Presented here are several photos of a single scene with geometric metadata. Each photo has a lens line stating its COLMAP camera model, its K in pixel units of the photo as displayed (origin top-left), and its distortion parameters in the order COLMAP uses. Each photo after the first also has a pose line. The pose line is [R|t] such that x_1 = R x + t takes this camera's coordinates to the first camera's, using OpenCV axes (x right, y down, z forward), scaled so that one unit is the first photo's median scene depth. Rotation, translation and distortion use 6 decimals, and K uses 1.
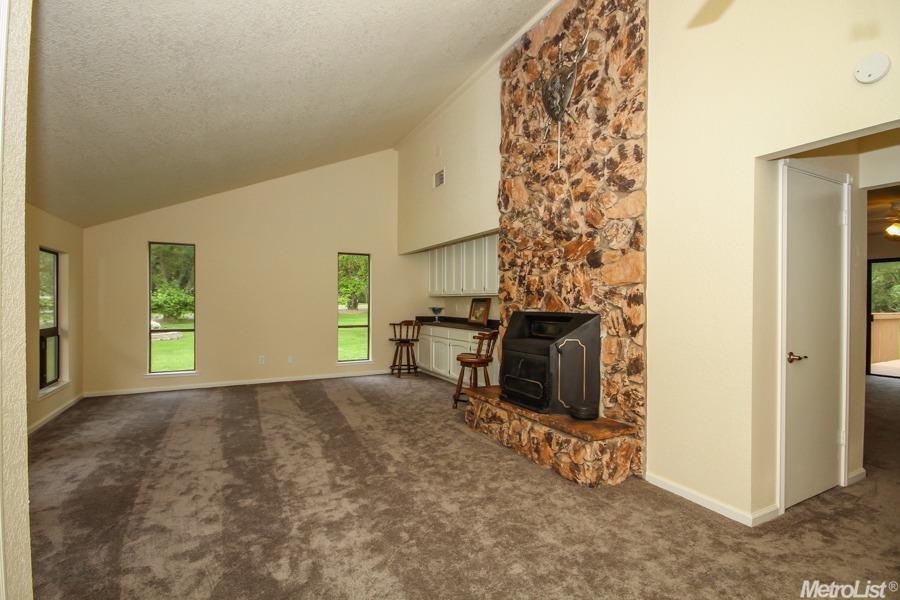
lens RADIAL K [[434.6, 0, 450.0], [0, 434.6, 300.0], [0, 0, 1]] dist [0.000936, 0.000247]
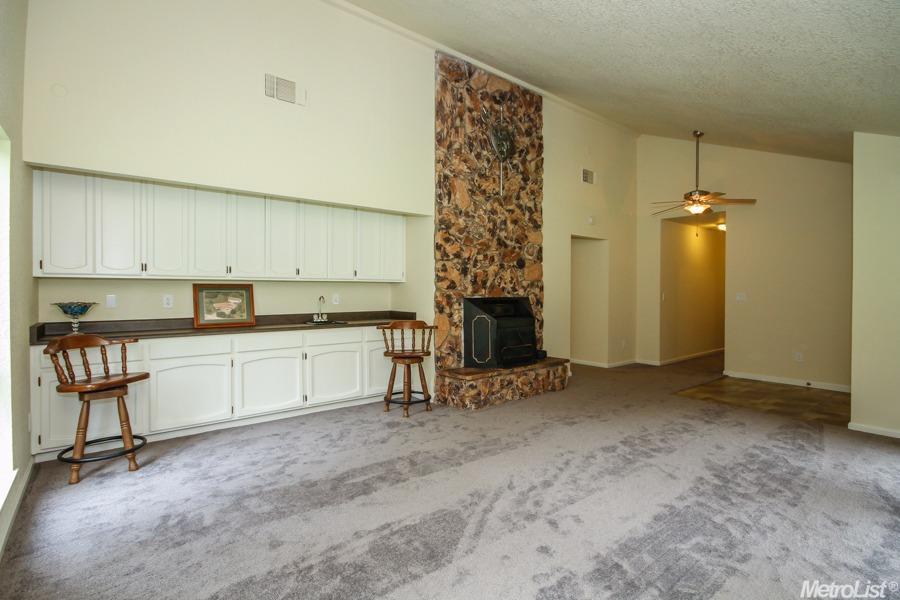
lens RADIAL K [[434.6, 0, 450.0], [0, 434.6, 300.0], [0, 0, 1]] dist [0.000936, 0.000247]
pose [[-0.198198, -0.015550, 0.980039, -1.133416], [-0.000375, 0.999875, 0.015789, 0.015940], [-0.980162, 0.002762, -0.198179, 1.478420]]
